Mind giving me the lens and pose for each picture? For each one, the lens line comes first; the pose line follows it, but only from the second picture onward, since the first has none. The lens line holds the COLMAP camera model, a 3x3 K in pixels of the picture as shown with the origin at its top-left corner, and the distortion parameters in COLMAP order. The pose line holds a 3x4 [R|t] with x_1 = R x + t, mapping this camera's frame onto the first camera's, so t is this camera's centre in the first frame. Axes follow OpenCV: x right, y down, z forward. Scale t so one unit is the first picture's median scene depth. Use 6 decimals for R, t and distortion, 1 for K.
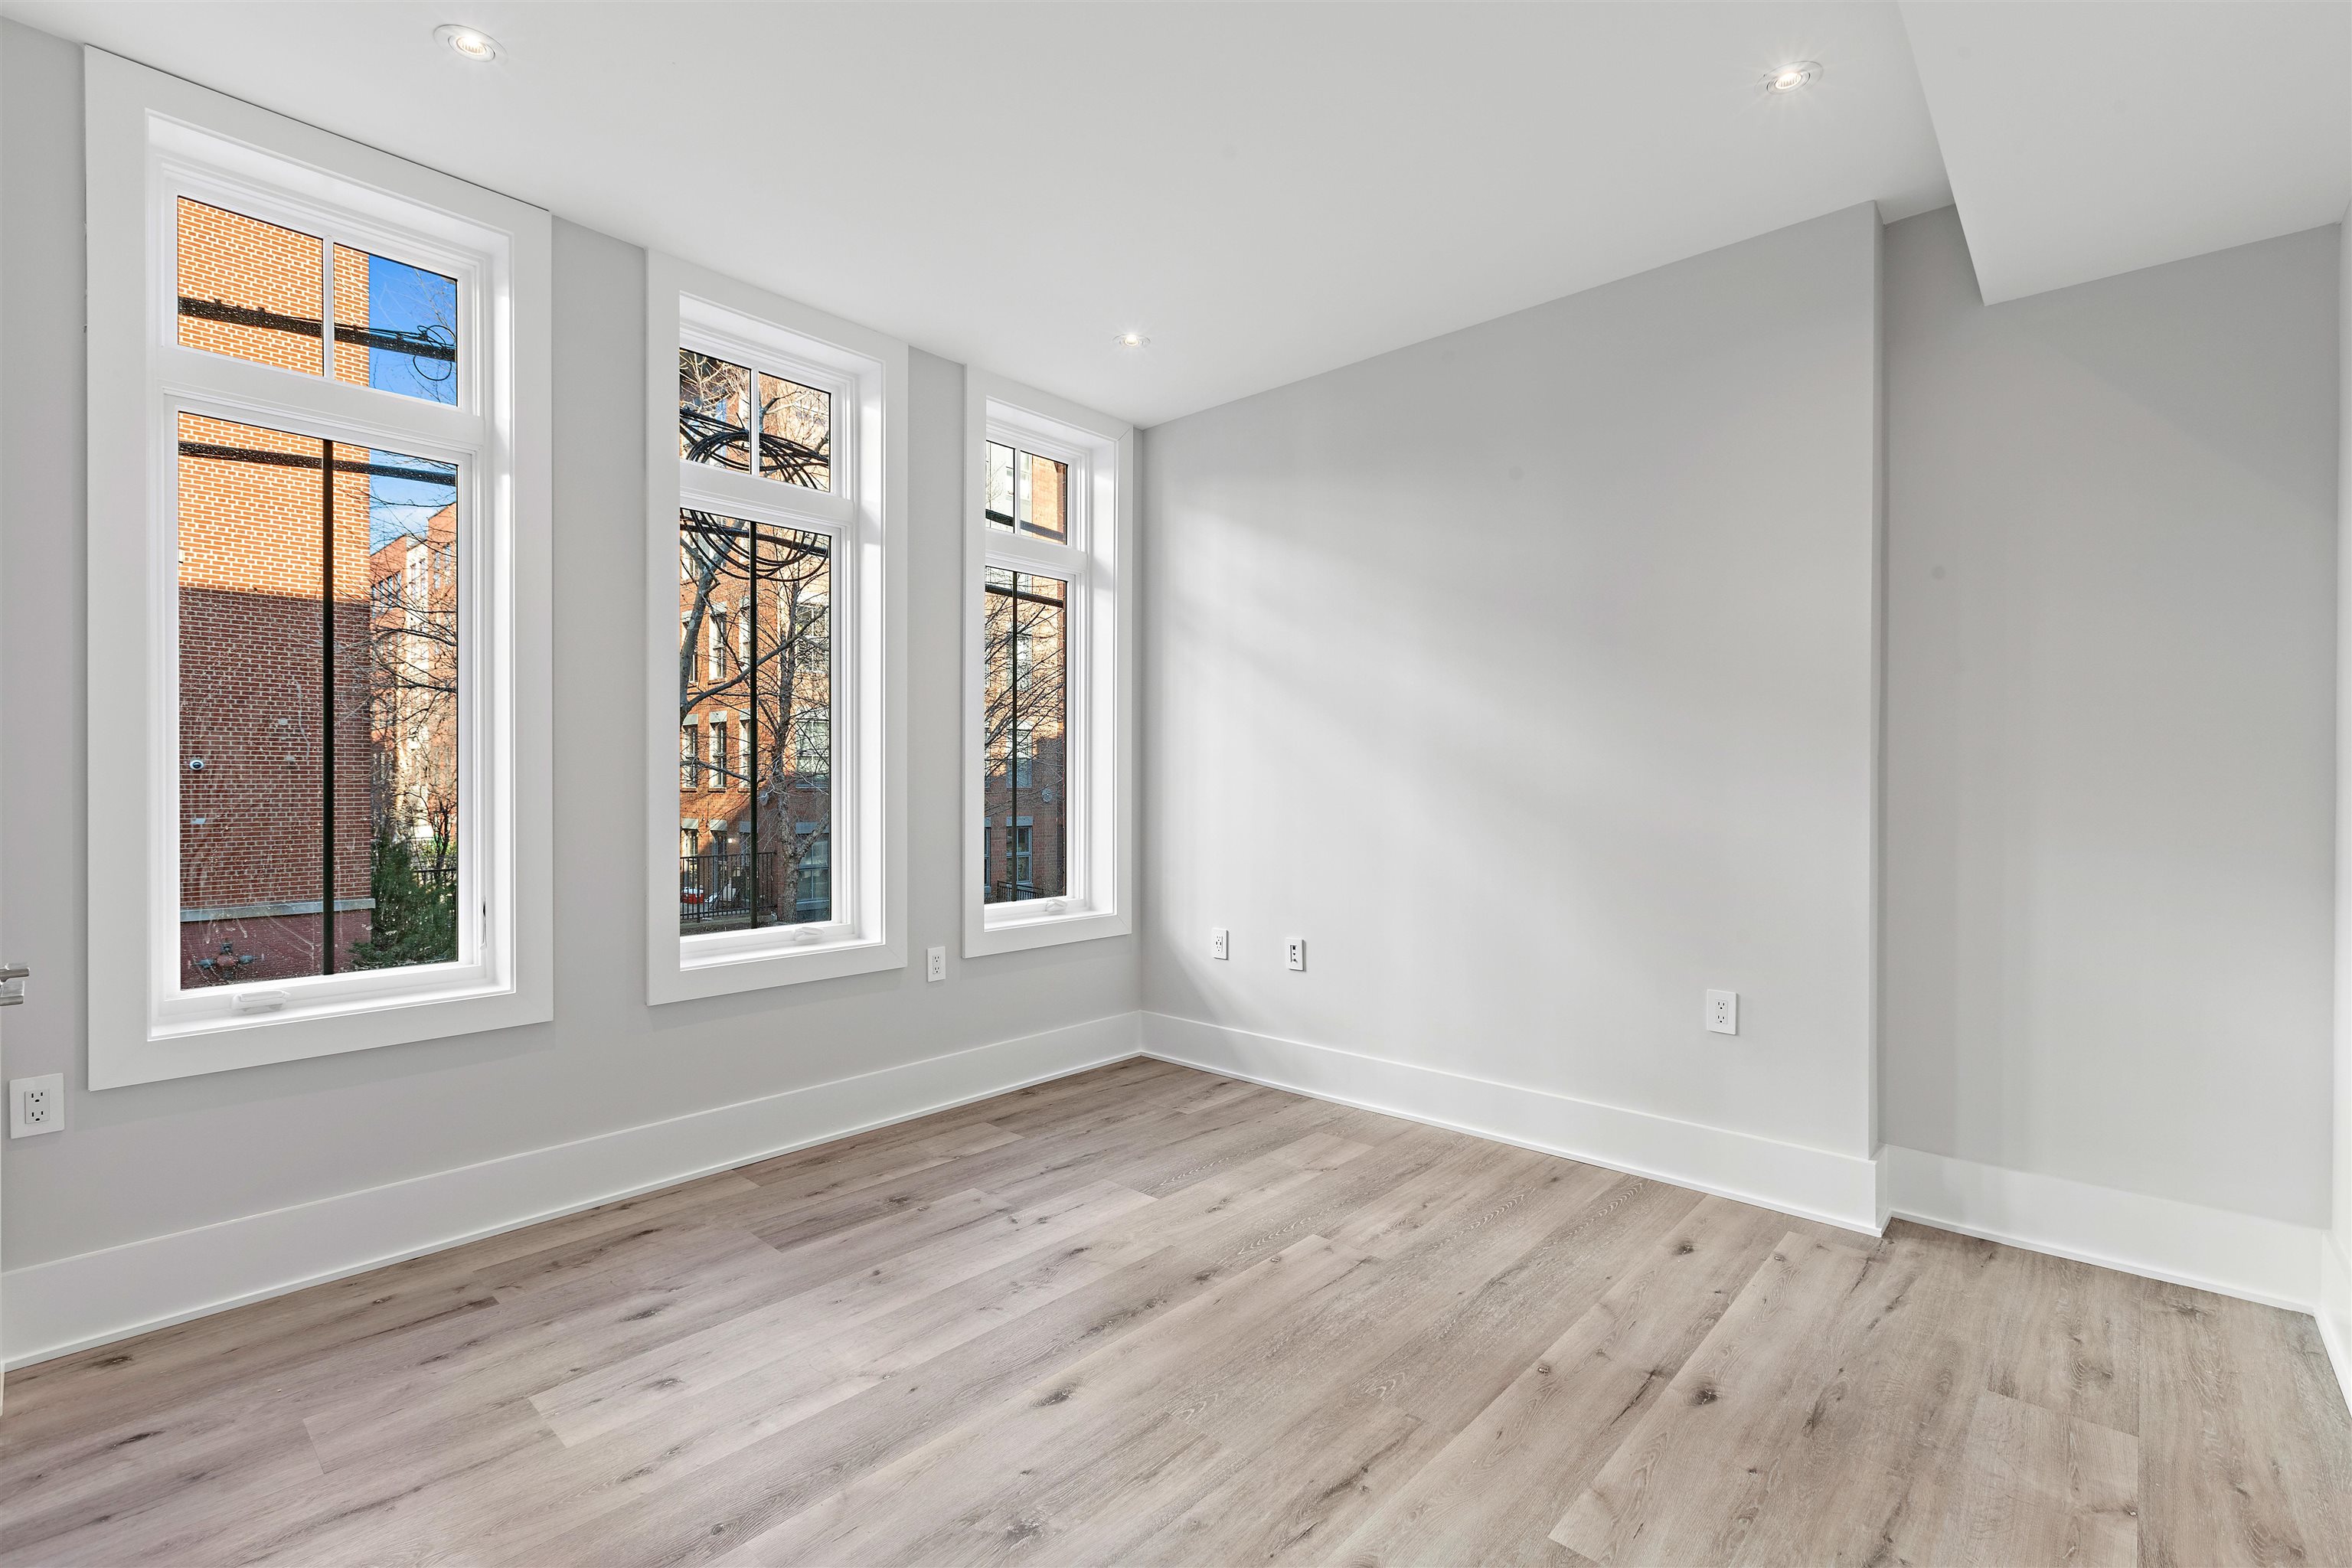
lens RADIAL K [[1044.8, 0, 1170.9], [0, 1044.8, 786.2], [0, 0, 1]] dist [0.001570, -0.000125]
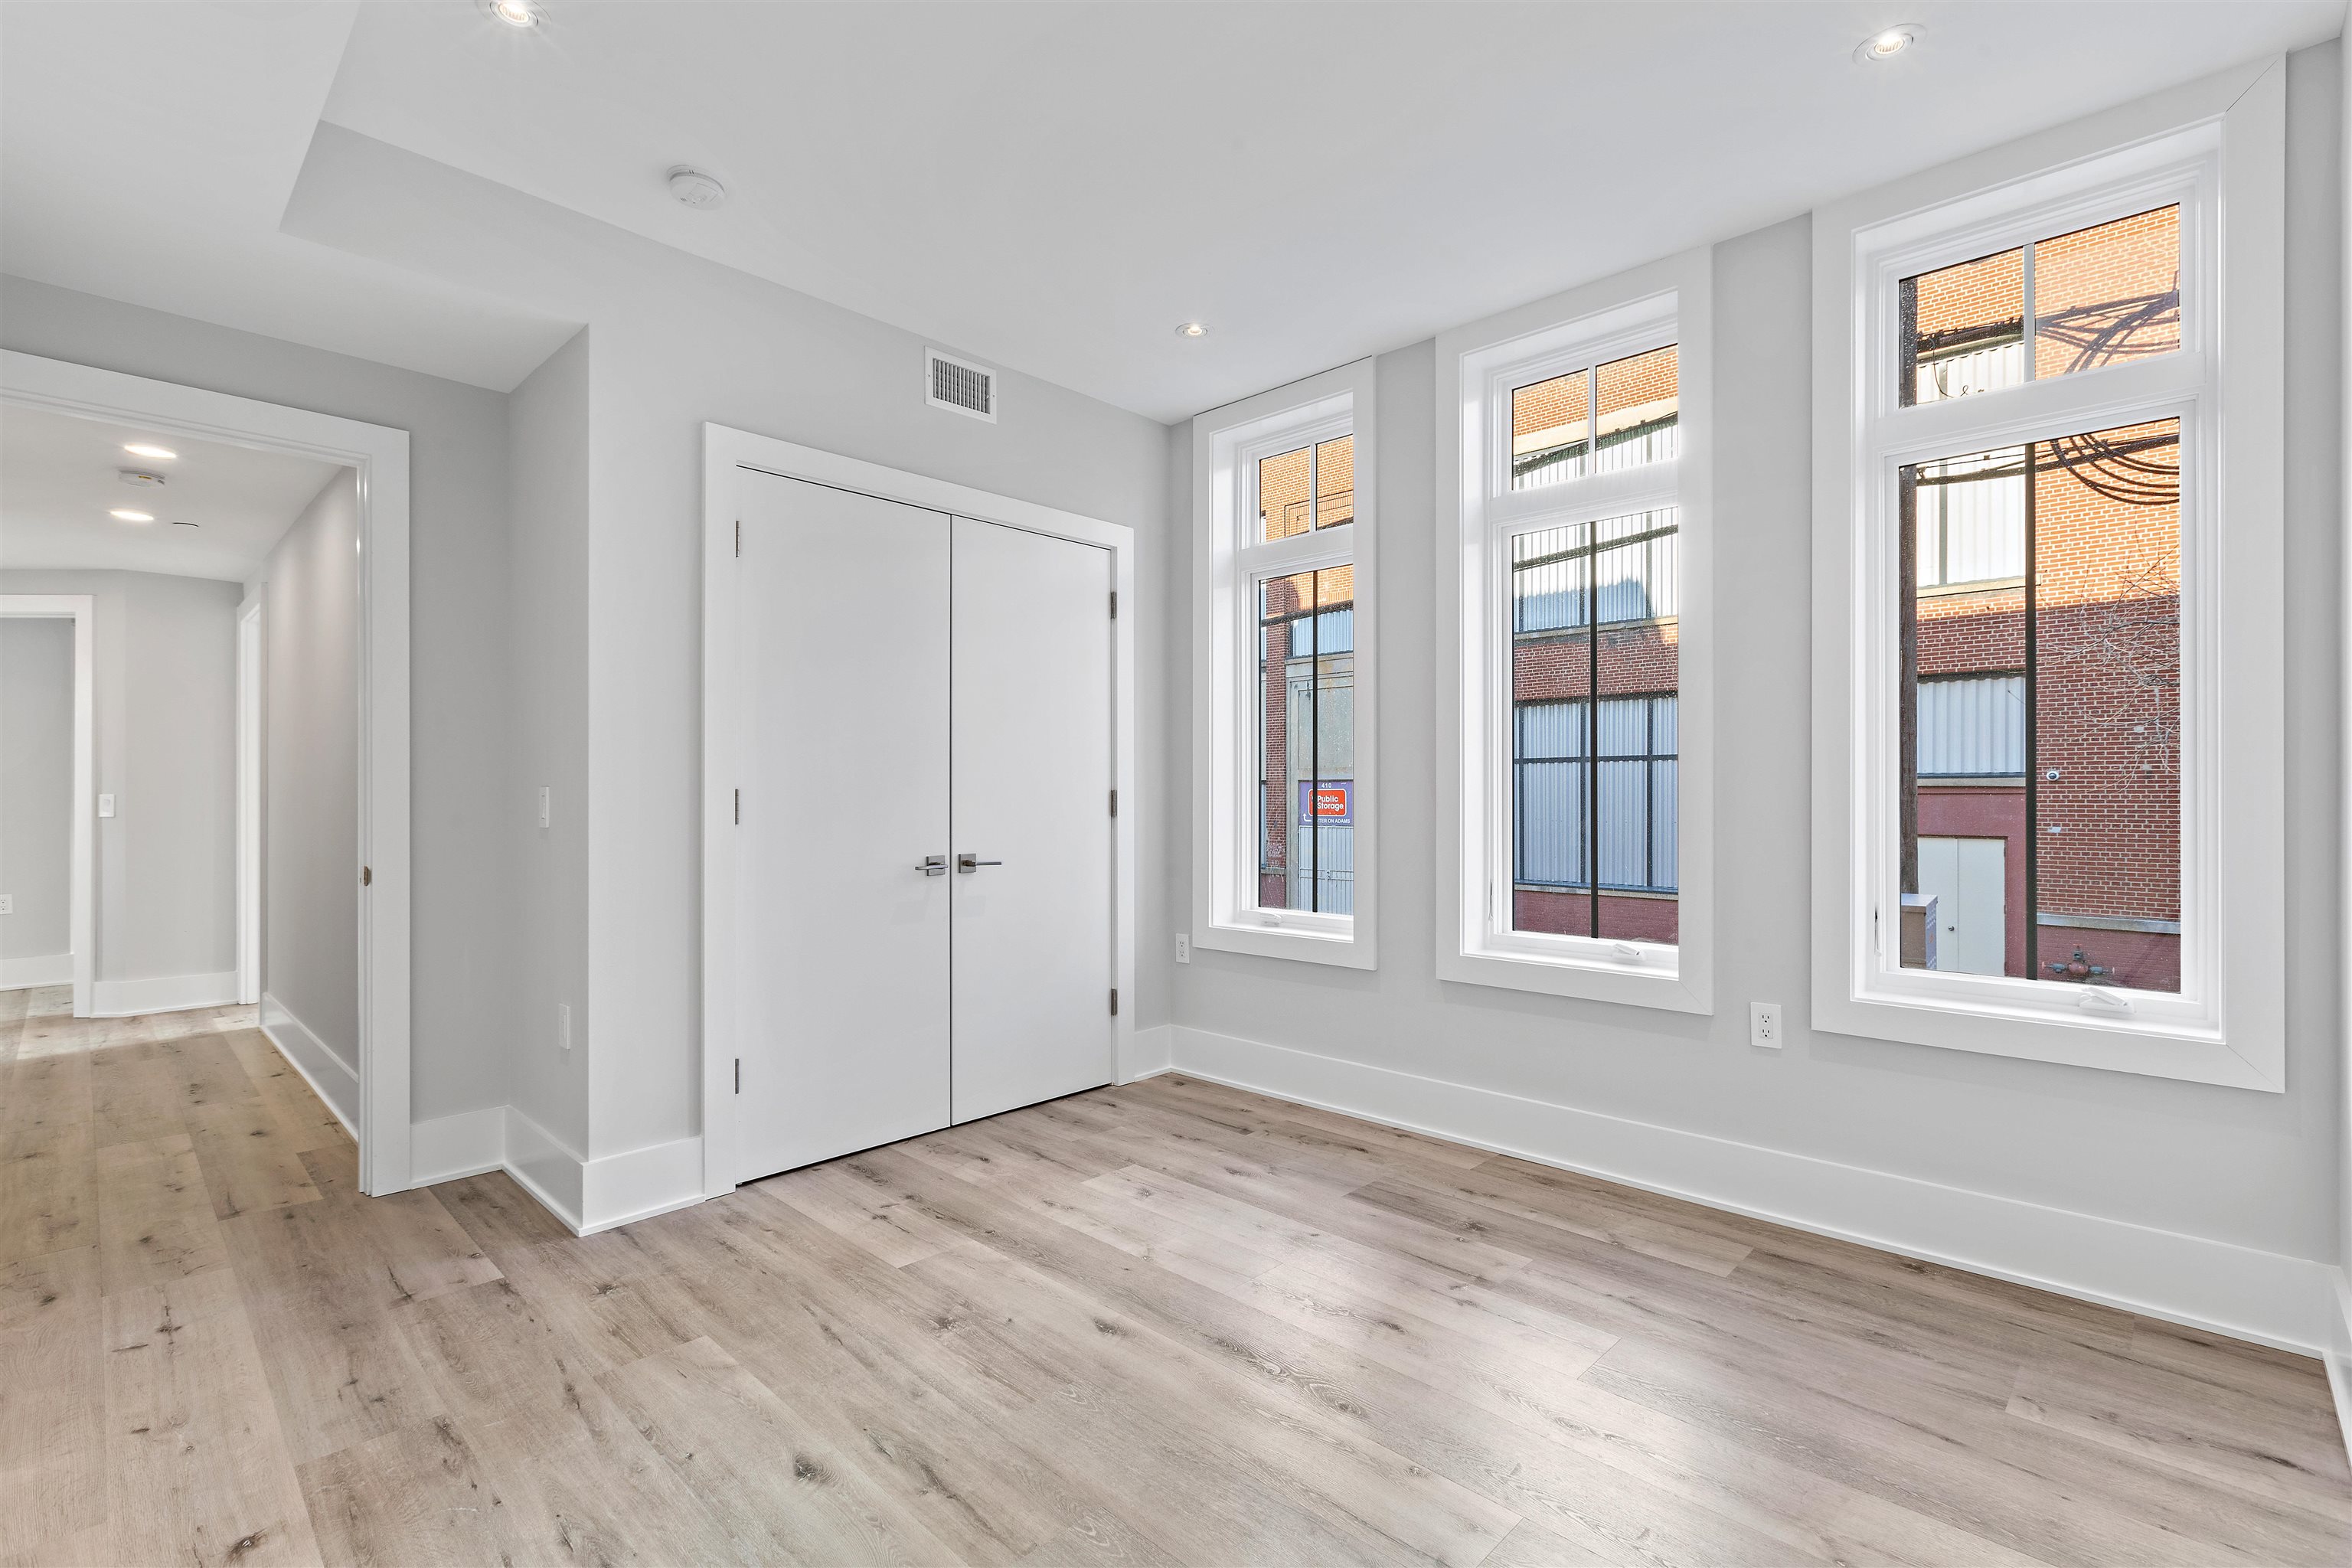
lens RADIAL K [[1044.8, 0, 1170.9], [0, 1044.8, 786.2], [0, 0, 1]] dist [0.001570, -0.000125]
pose [[-0.019945, -0.008414, -0.999766, 0.708863], [-0.002549, 0.999962, -0.008365, 0.004294], [0.999798, 0.002381, -0.019966, 0.751903]]
